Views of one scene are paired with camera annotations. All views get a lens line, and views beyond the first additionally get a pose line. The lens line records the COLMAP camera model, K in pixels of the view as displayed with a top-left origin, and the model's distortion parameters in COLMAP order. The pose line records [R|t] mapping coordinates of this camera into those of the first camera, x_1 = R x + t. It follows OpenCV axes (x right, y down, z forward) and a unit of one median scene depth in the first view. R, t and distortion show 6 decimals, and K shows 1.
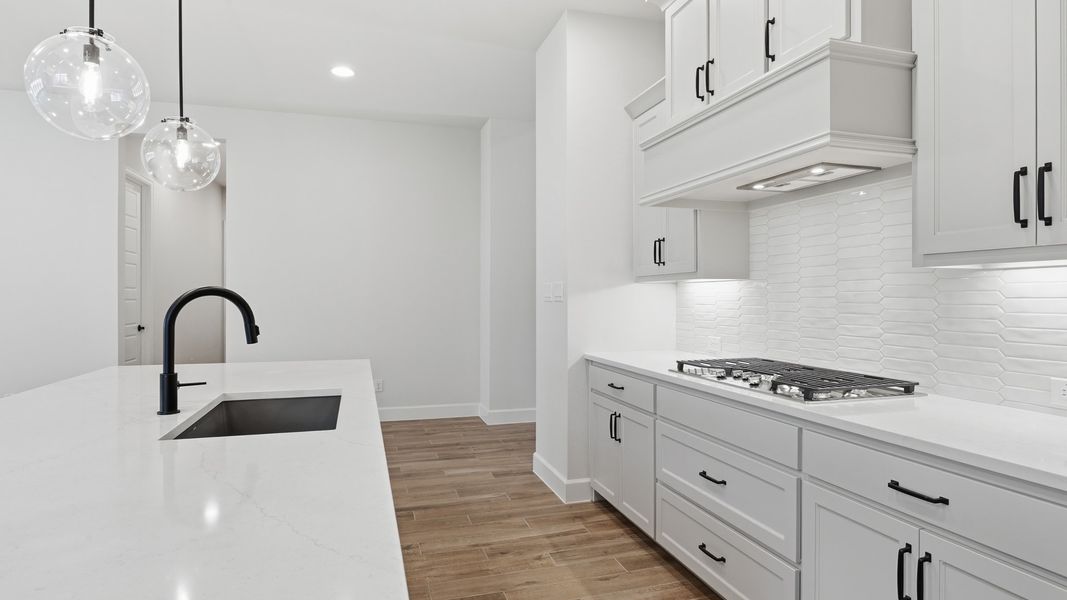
lens RADIAL K [[444.1, 0, 539.9], [0, 444.1, 299.5], [0, 0, 1]] dist [0.000227, 0.000113]
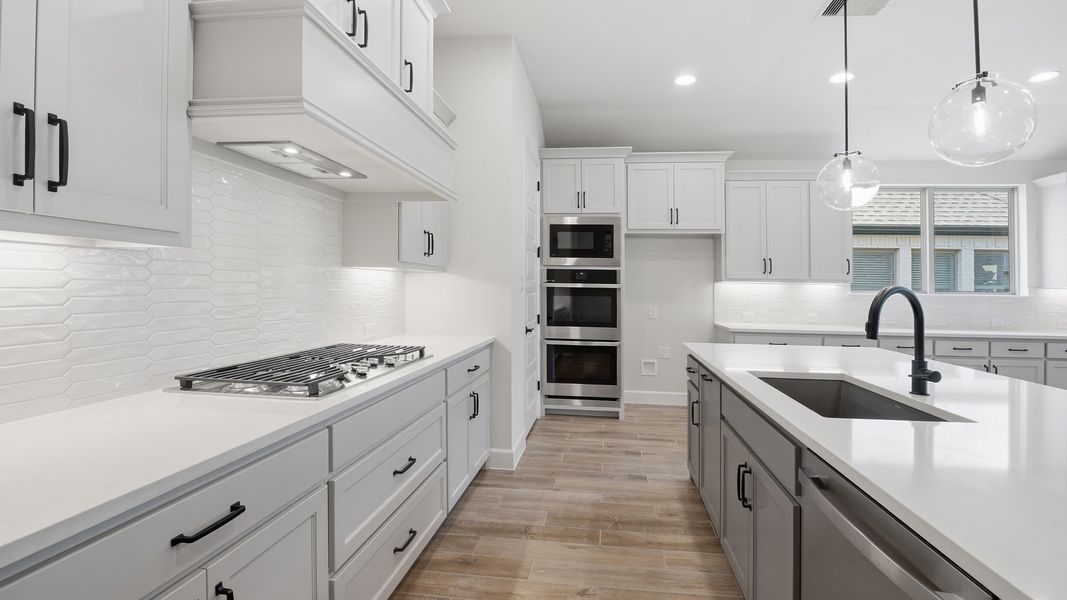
lens RADIAL K [[444.1, 0, 539.9], [0, 444.1, 299.5], [0, 0, 1]] dist [0.000227, 0.000113]
pose [[-0.883264, -0.012283, 0.468715, -0.334820], [0.001270, 0.999591, 0.028587, 0.004037], [-0.468874, 0.025845, -0.882887, 1.613092]]
